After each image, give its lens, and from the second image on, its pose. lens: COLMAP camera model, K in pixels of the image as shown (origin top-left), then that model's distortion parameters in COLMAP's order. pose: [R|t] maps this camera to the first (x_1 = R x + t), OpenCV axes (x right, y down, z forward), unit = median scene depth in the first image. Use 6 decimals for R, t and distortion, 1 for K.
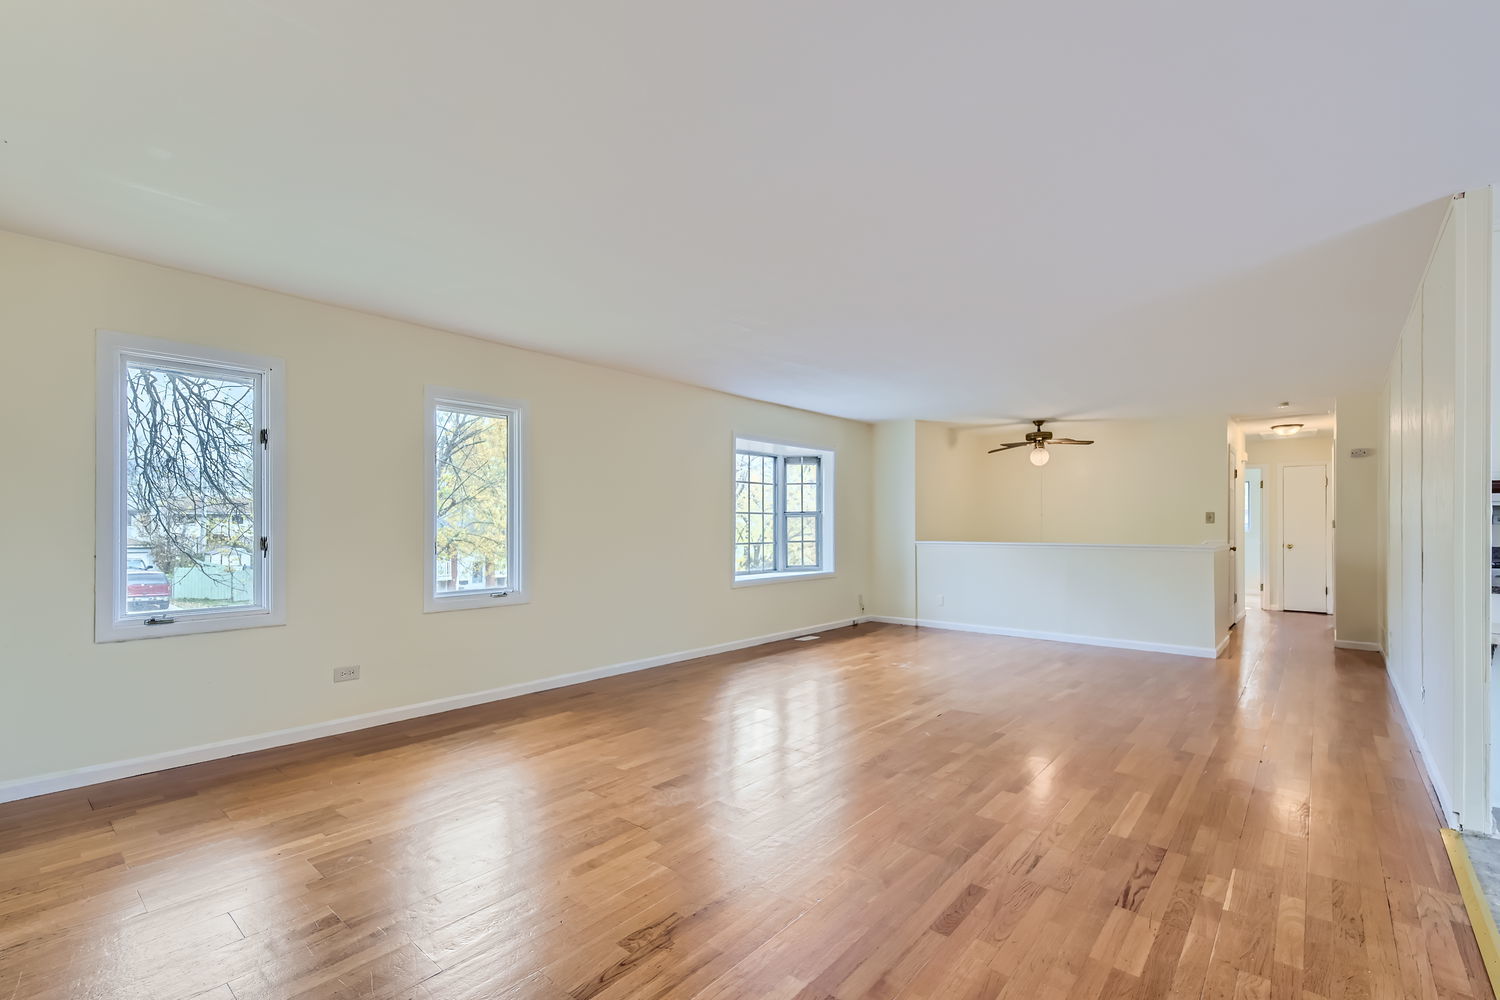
lens RADIAL K [[658.0, 0, 759.5], [0, 658.0, 530.5], [0, 0, 1]] dist [0.019290, -0.004033]
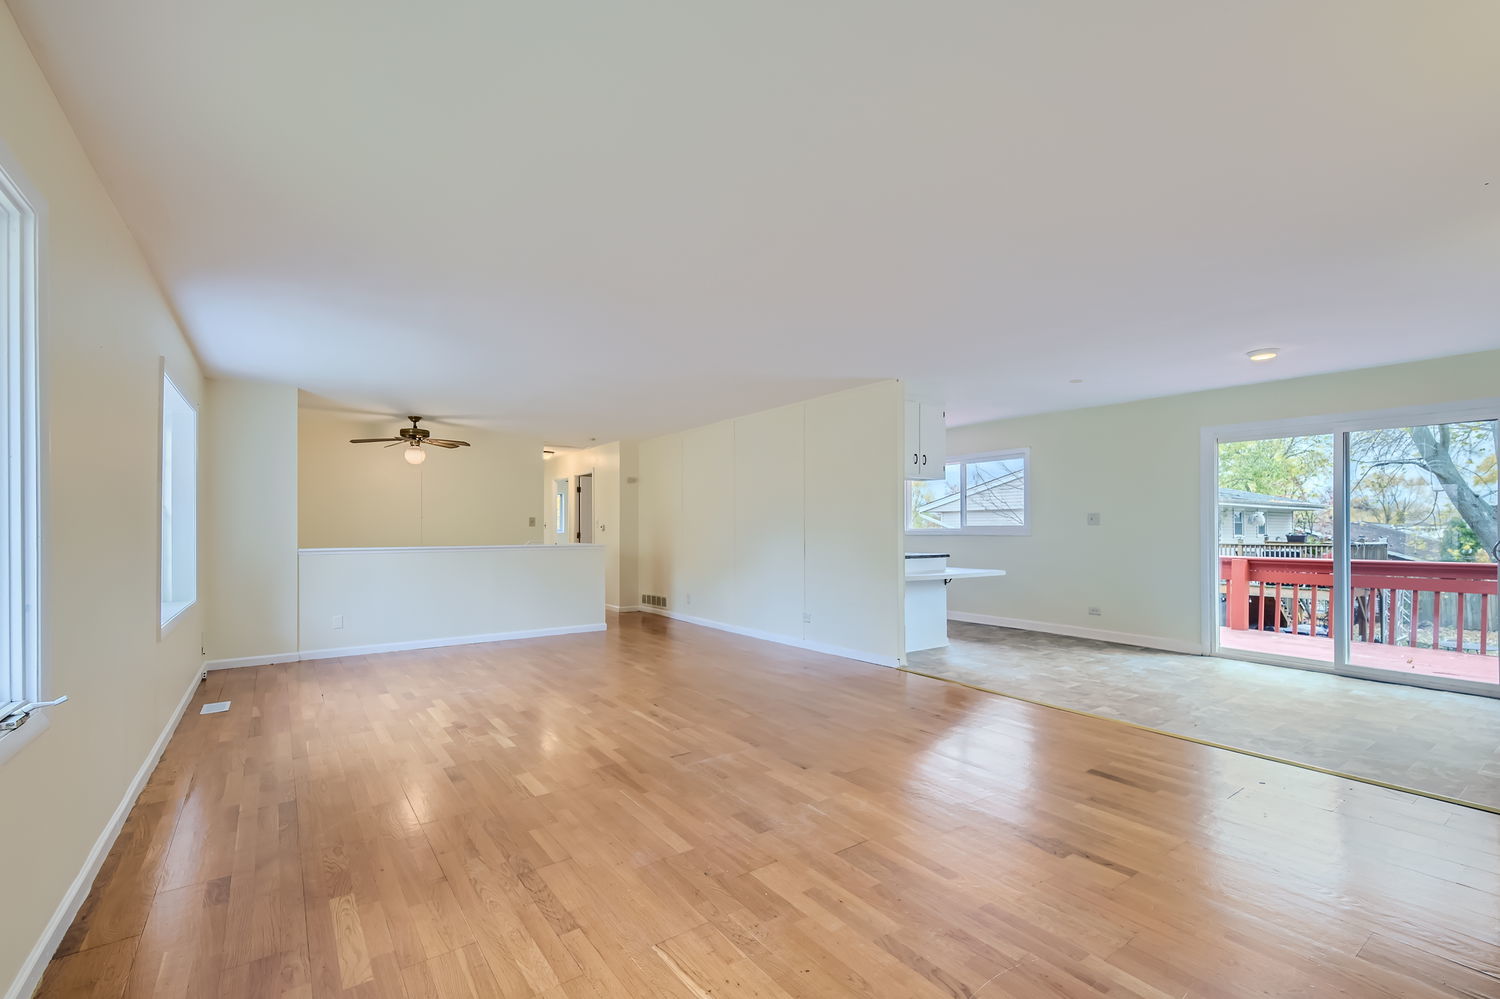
lens RADIAL K [[658.0, 0, 766.0], [0, 658.0, 522.6], [0, 0, 1]] dist [0.019290, -0.004033]
pose [[0.242519, 0.005226, 0.970133, -0.378097], [0.008972, 0.999931, -0.007630, -0.003872], [-0.970105, 0.010554, 0.242455, 0.294300]]
